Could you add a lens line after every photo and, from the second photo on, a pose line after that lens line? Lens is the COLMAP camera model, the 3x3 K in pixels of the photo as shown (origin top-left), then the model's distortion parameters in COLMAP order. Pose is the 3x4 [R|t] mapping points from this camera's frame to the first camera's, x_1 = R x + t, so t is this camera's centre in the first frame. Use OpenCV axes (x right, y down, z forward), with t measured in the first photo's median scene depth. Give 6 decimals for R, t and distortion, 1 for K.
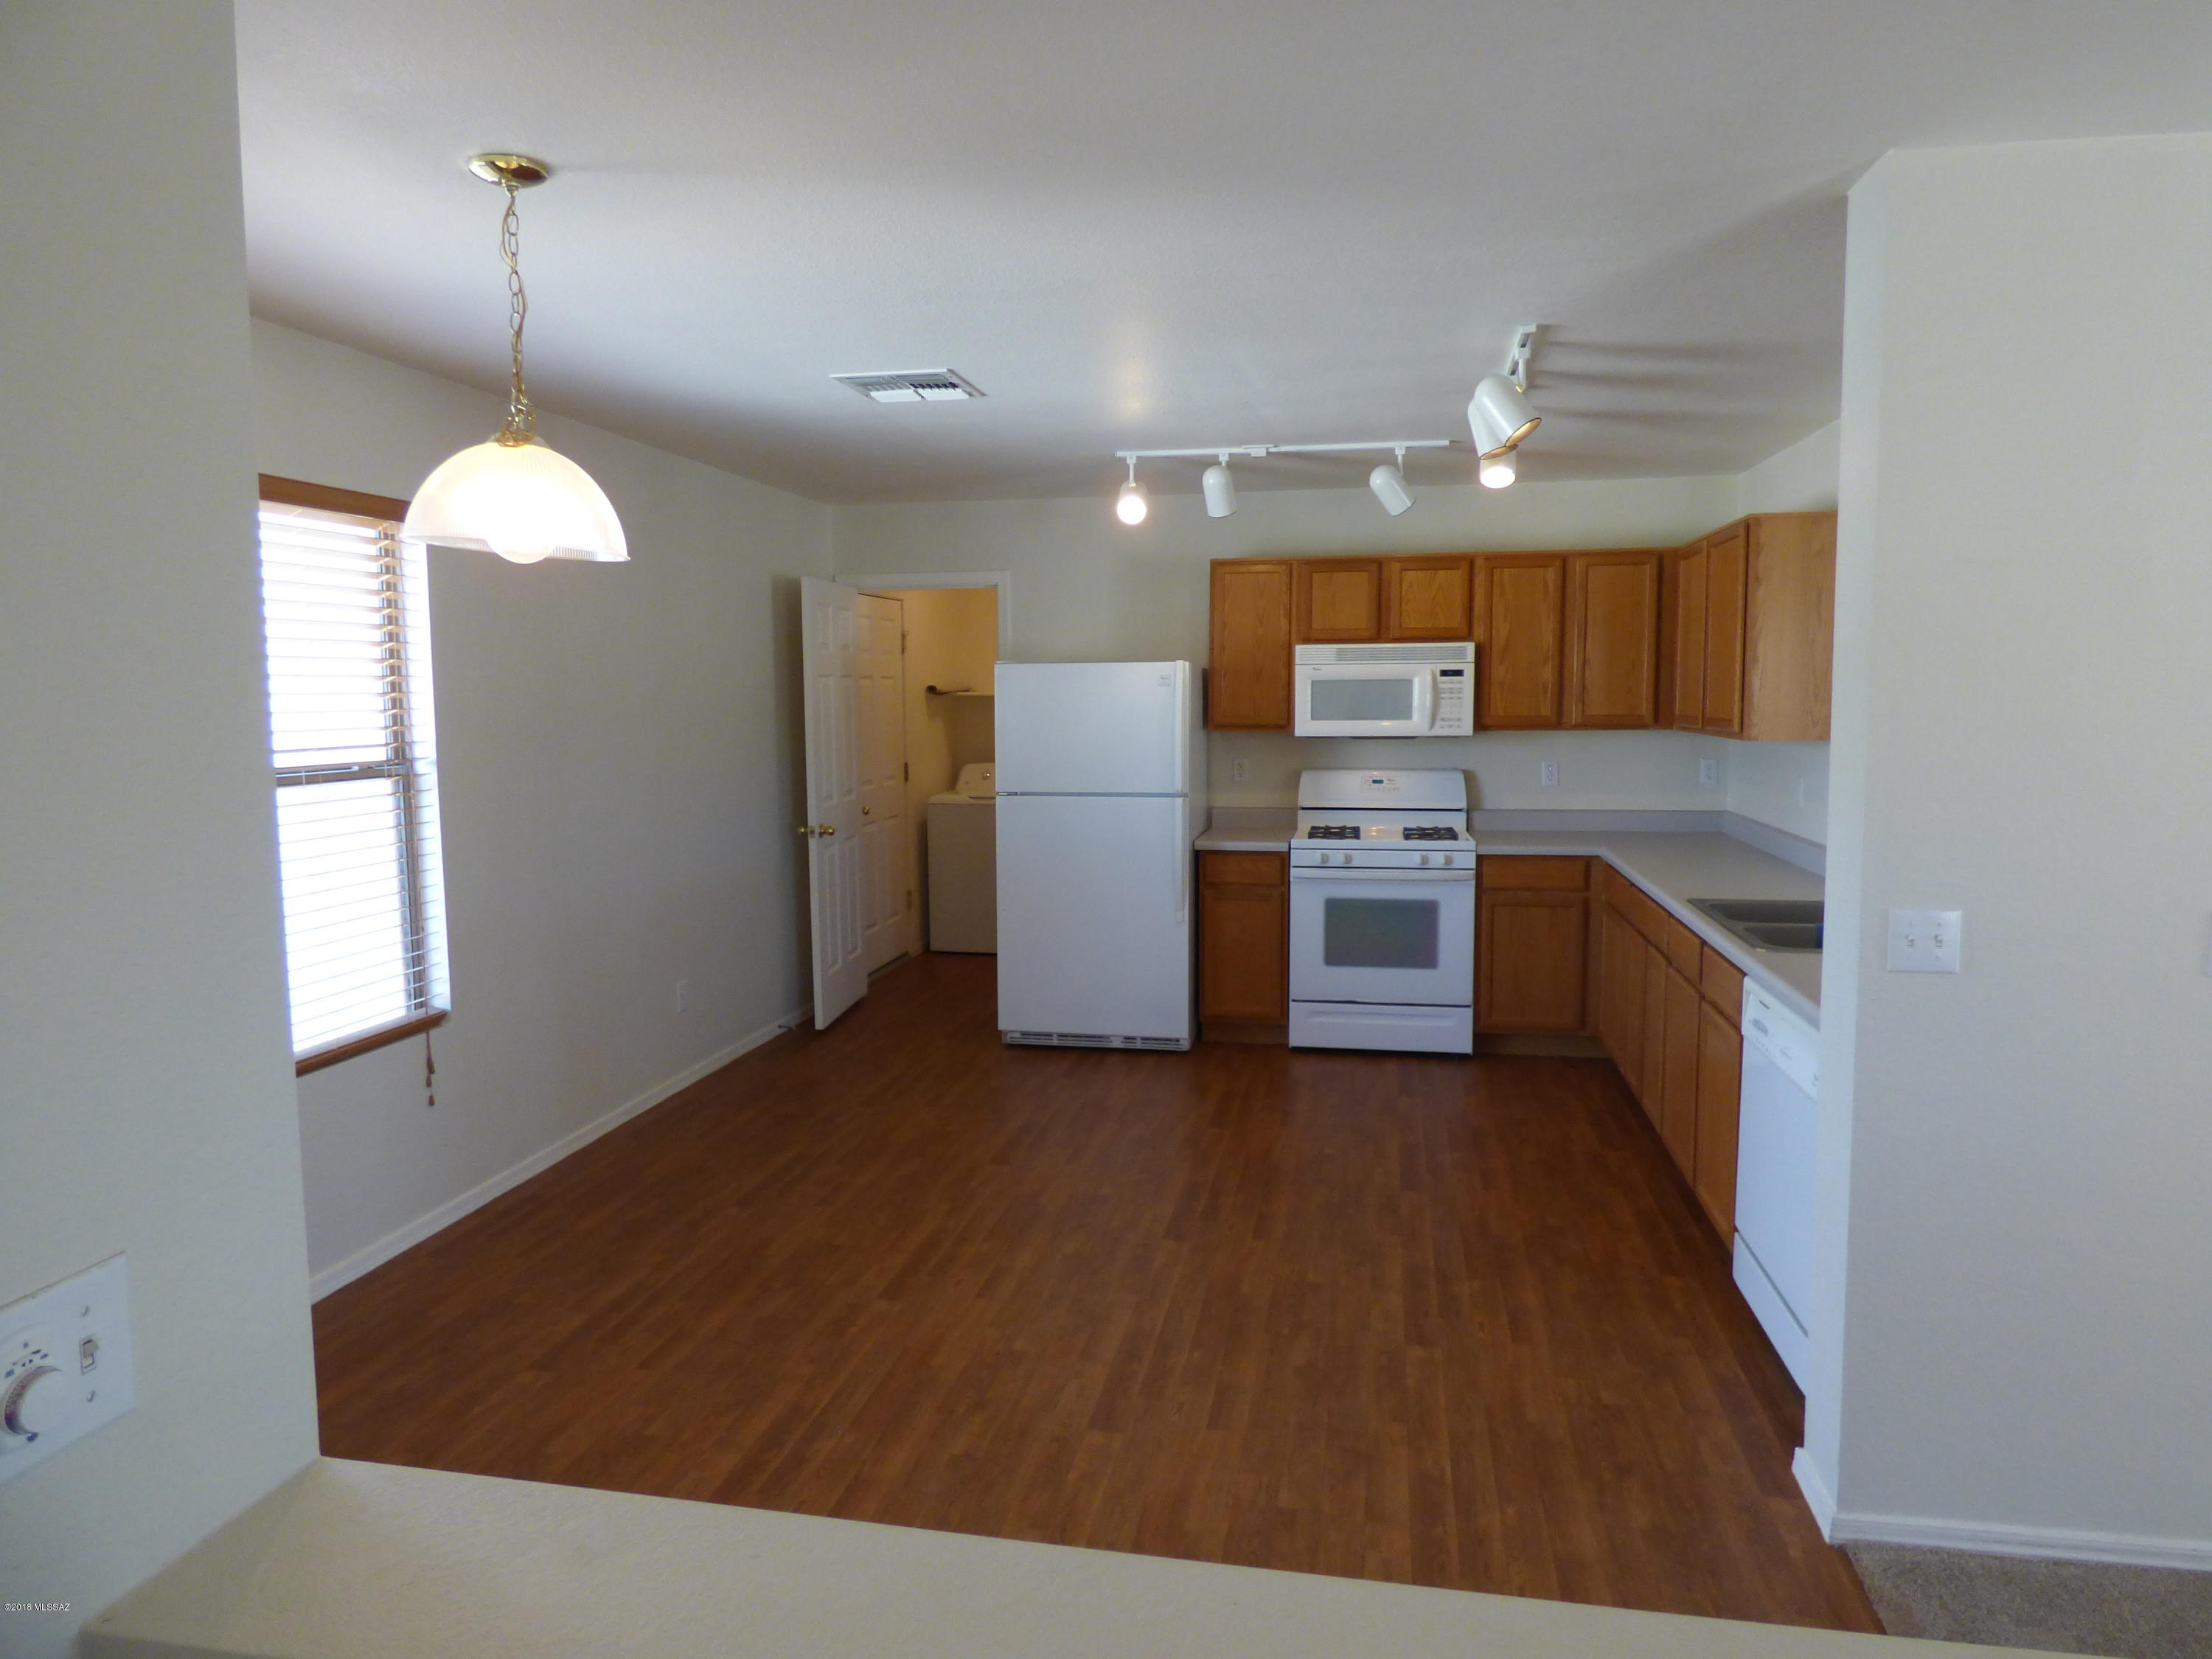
lens RADIAL K [[1347.4, 0, 1112.7], [0, 1347.4, 814.5], [0, 0, 1]] dist [-0.017426, -0.001485]
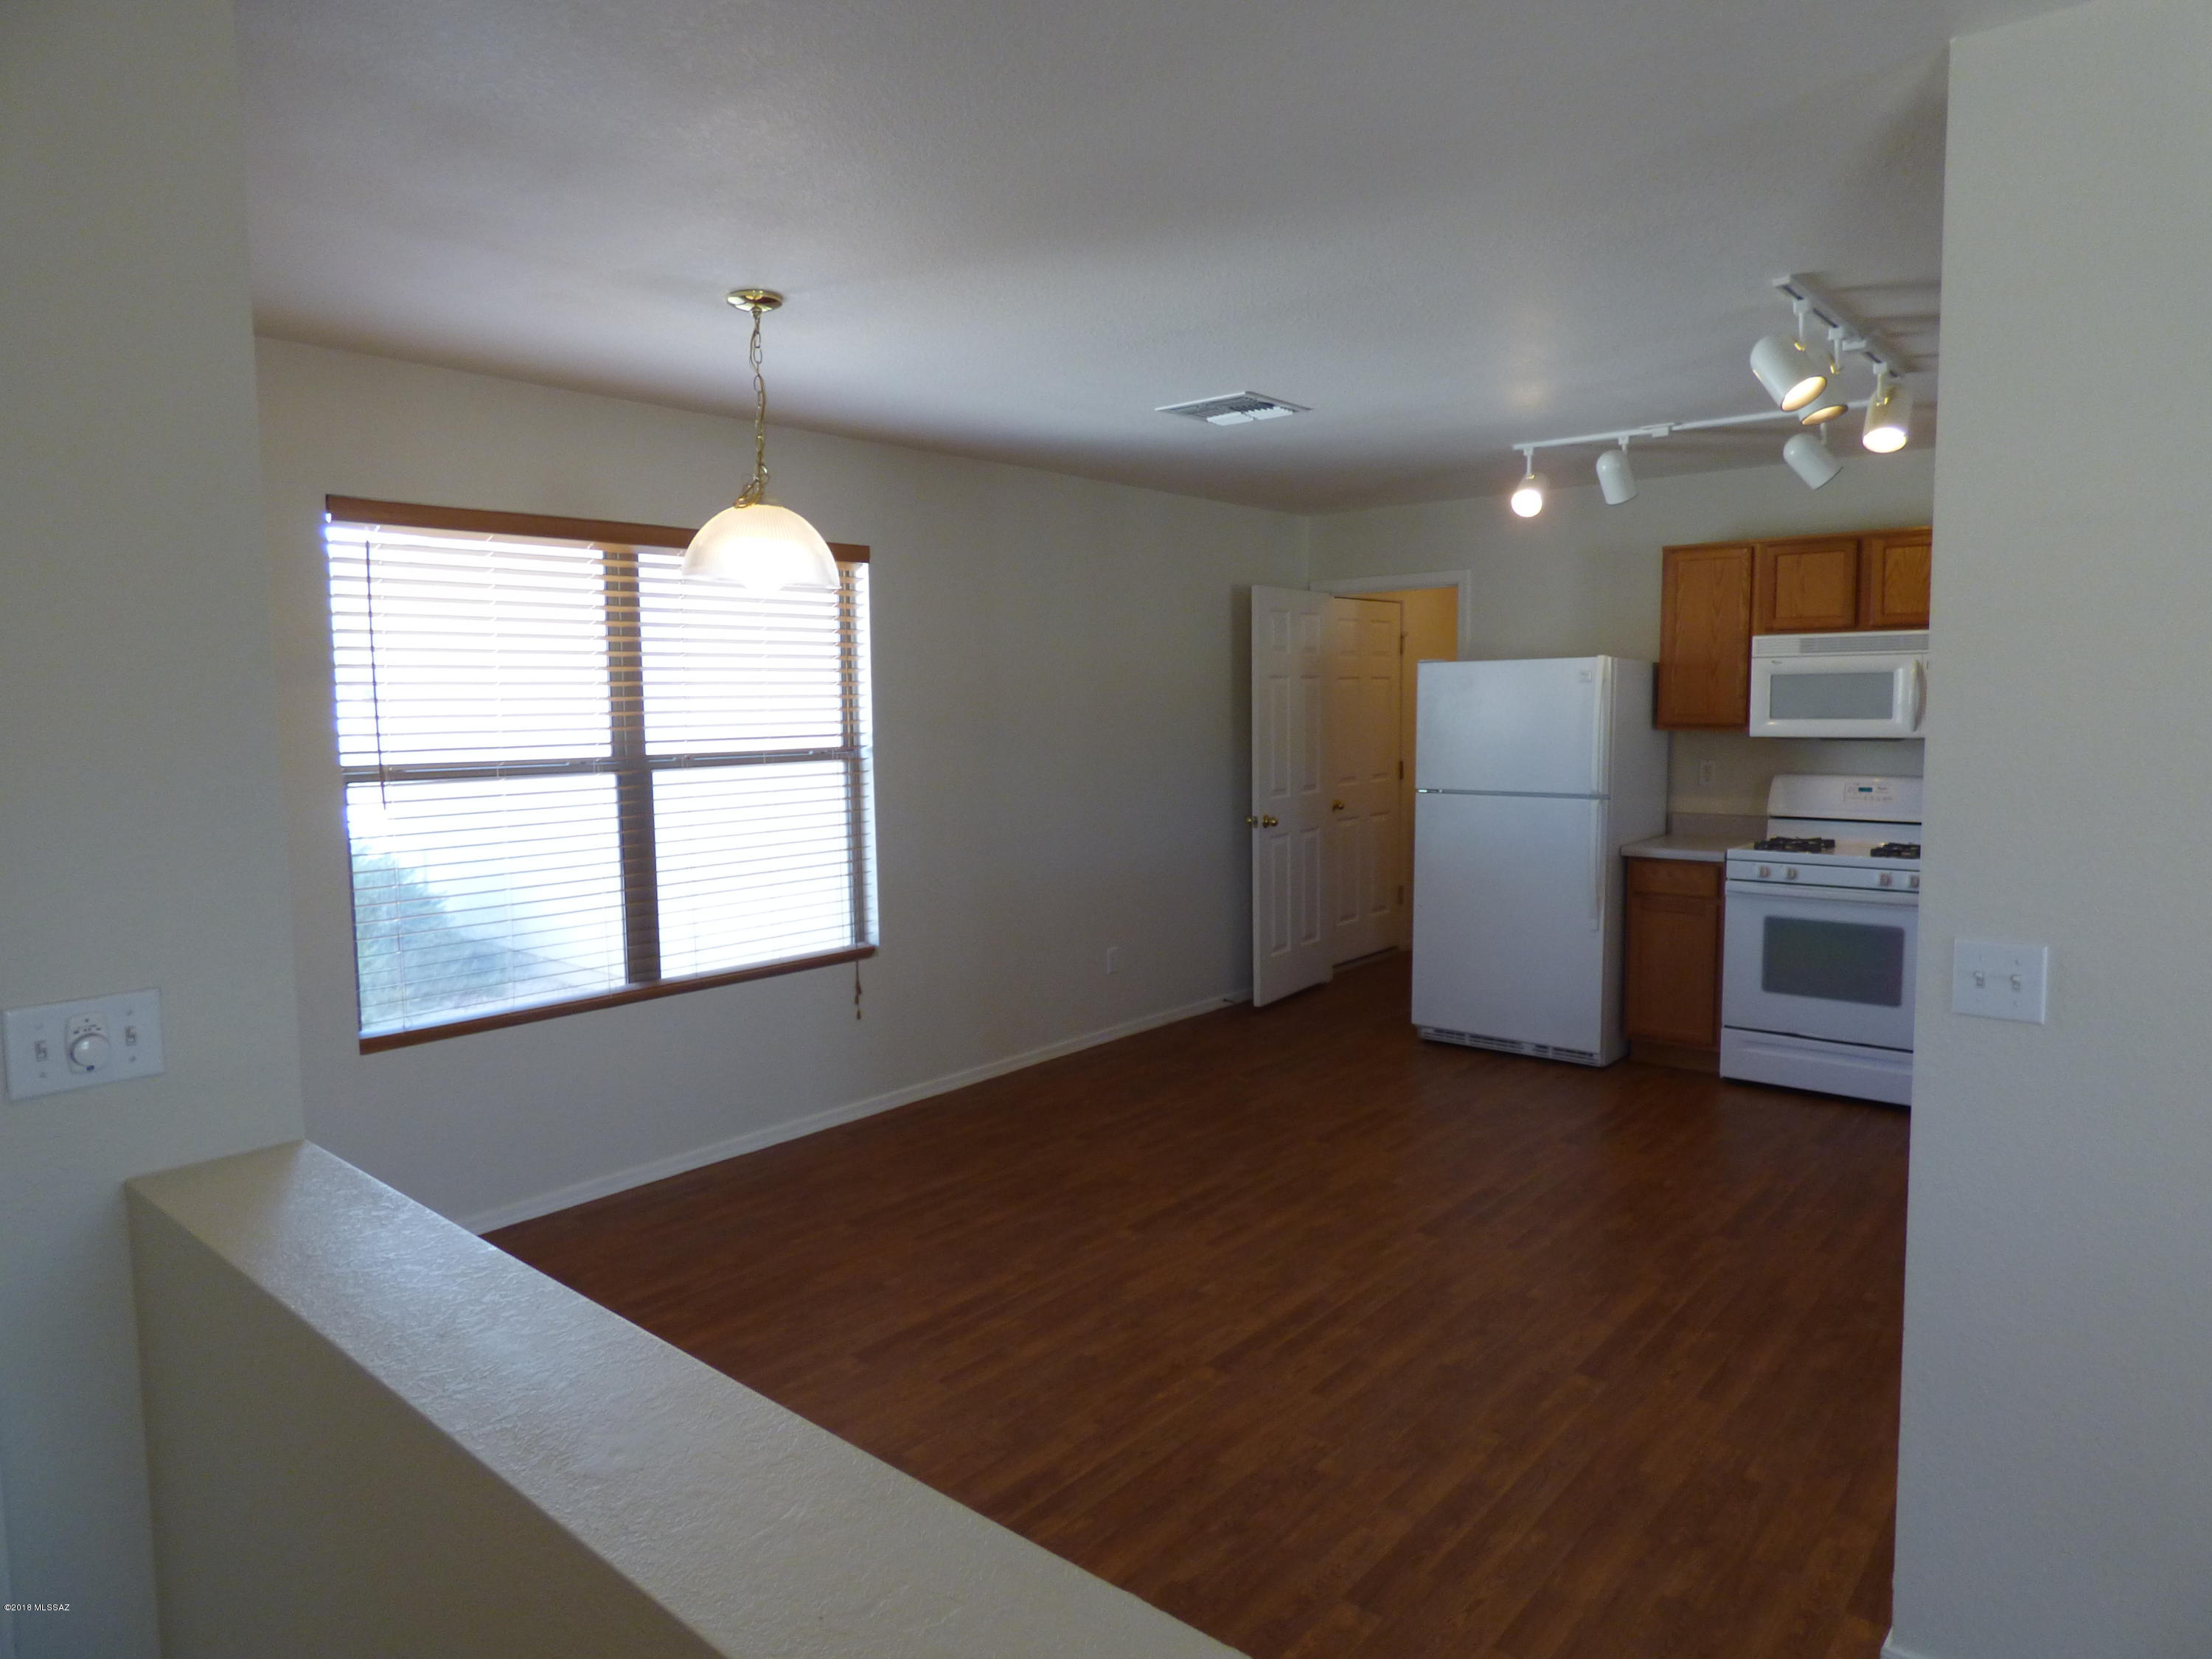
lens RADIAL K [[1347.4, 0, 1117.7], [0, 1347.4, 816.8], [0, 0, 1]] dist [-0.017426, -0.001485]
pose [[0.870532, 0.037565, -0.490675, 0.217255], [-0.037470, 0.999247, 0.010023, 0.002483], [0.490682, 0.009660, 0.871285, 0.005461]]
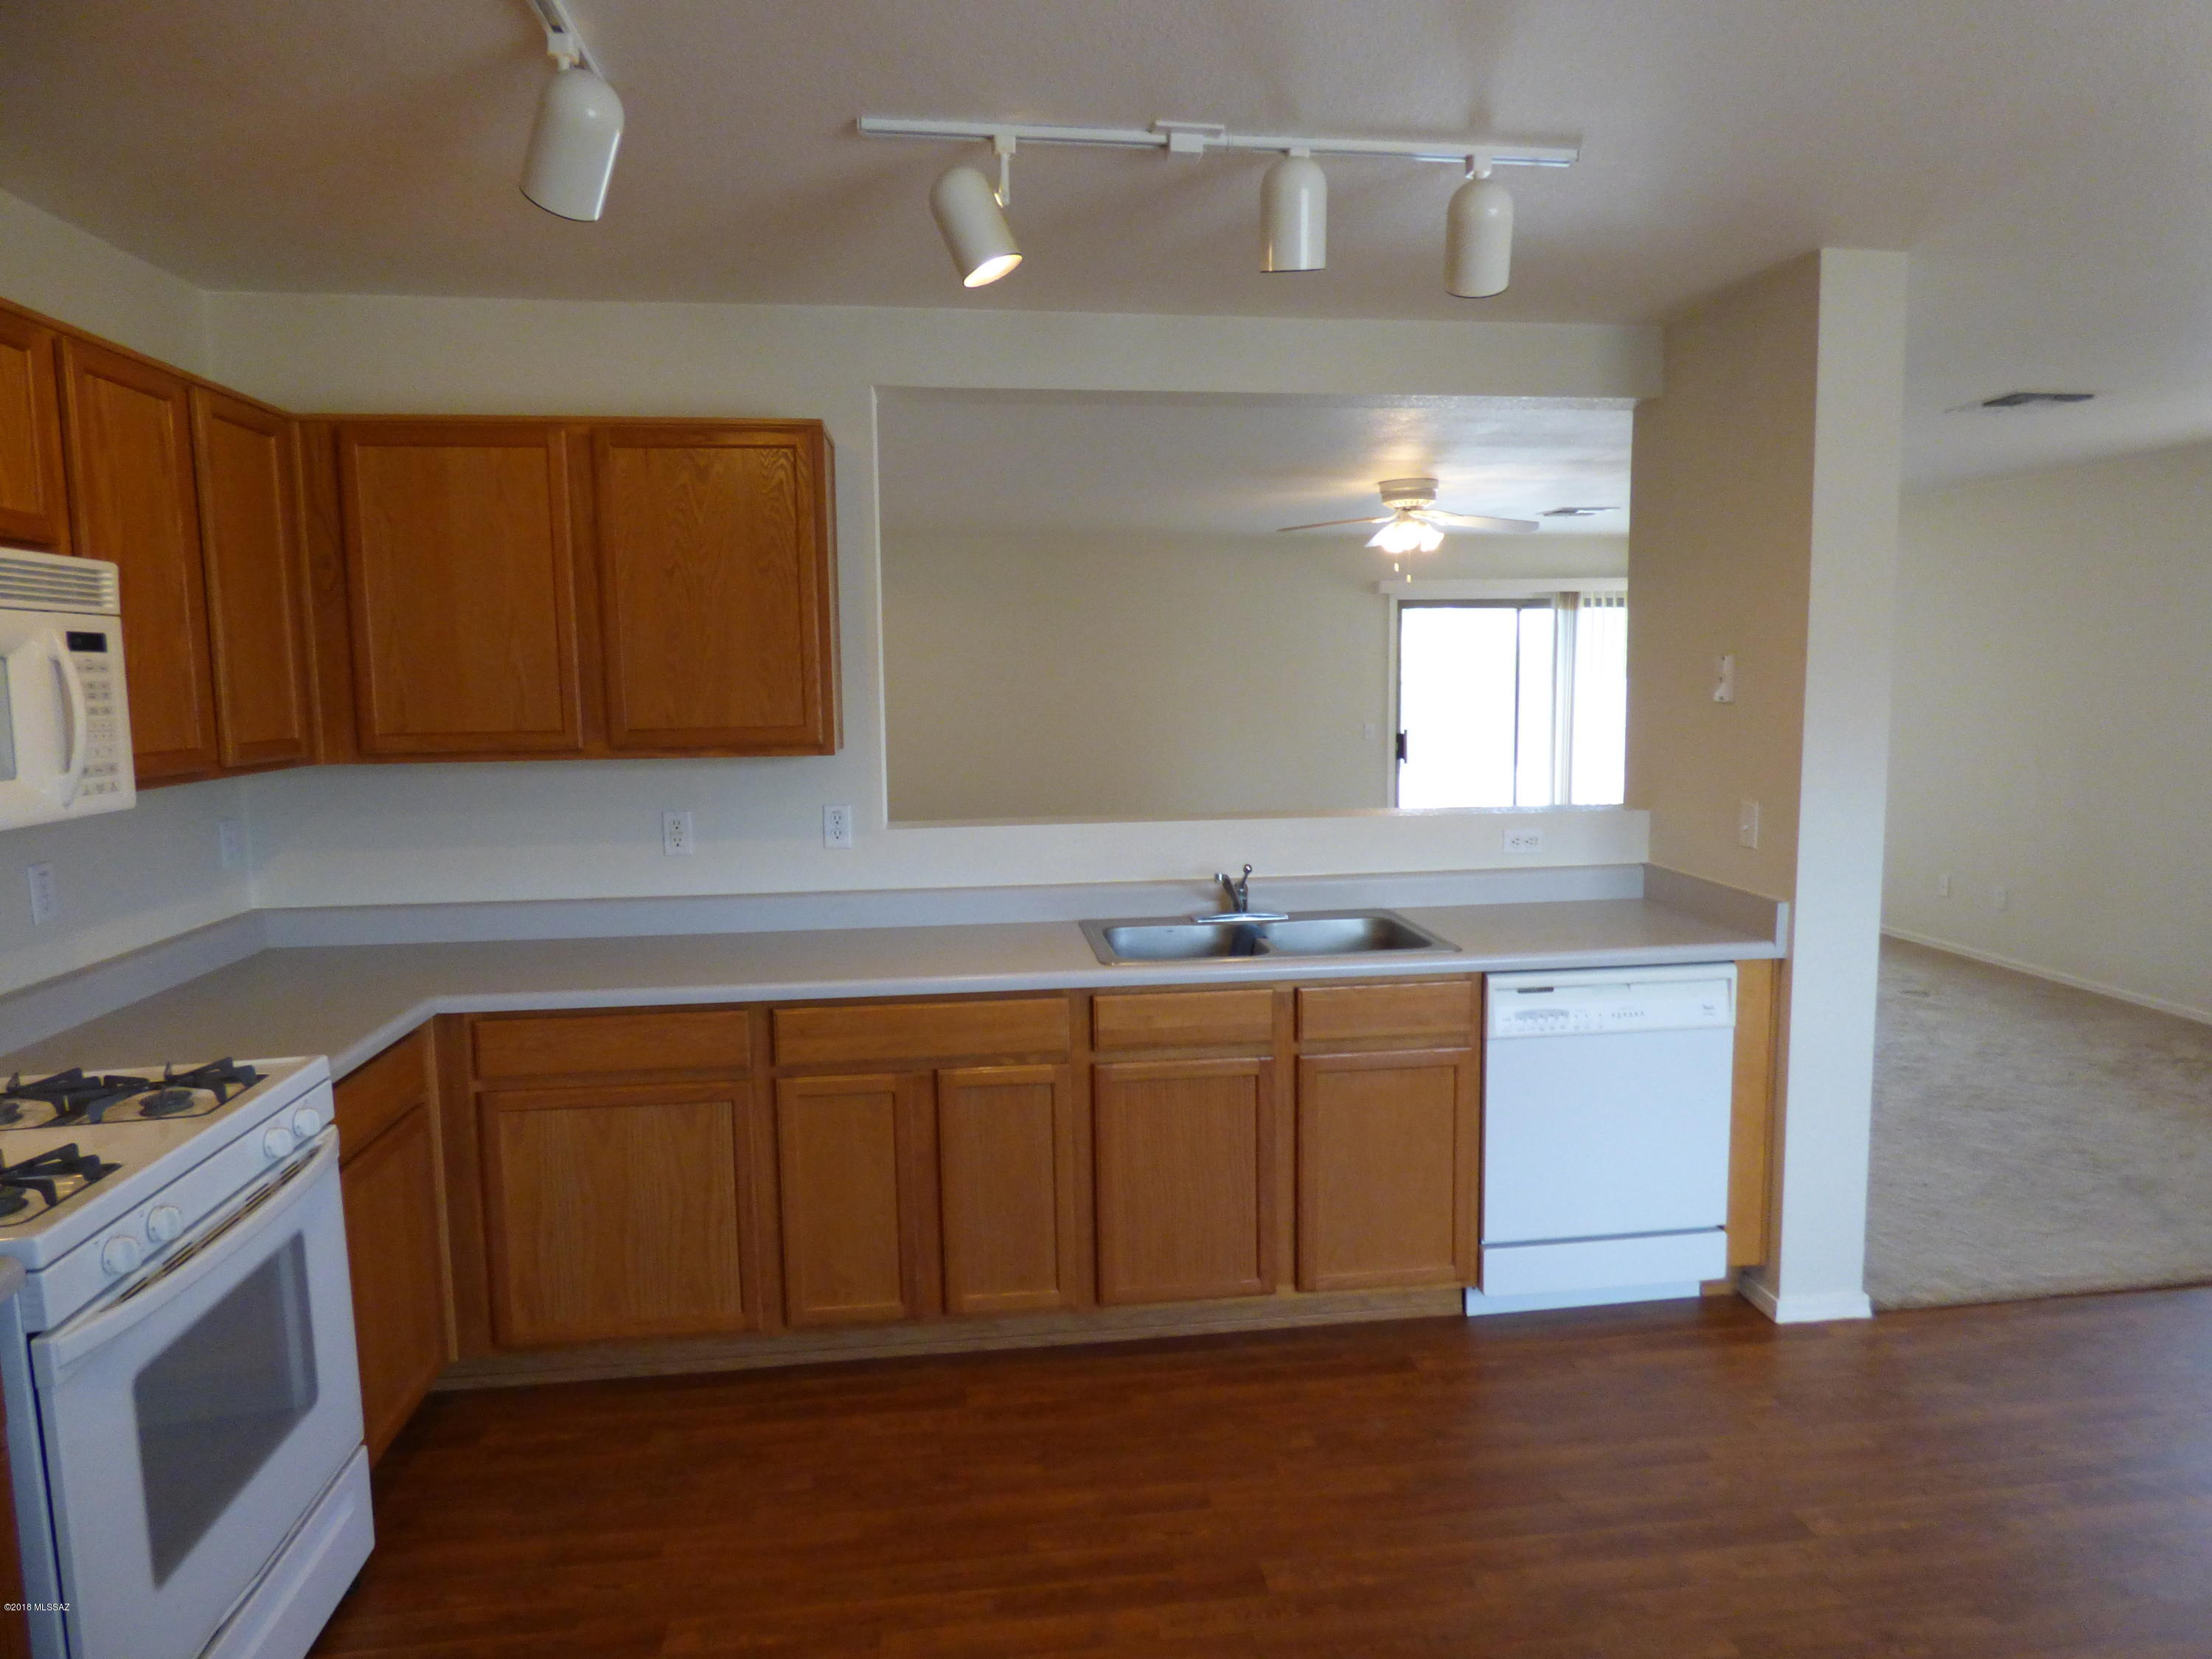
lens RADIAL K [[1347.4, 0, 1126.2], [0, 1347.4, 822.9], [0, 0, 1]] dist [-0.017426, -0.001485]
pose [[-0.321043, -0.092438, 0.942543, -0.180793], [0.101598, 0.986121, 0.131317, -0.076272], [-0.941599, 0.137919, -0.307196, 0.859408]]
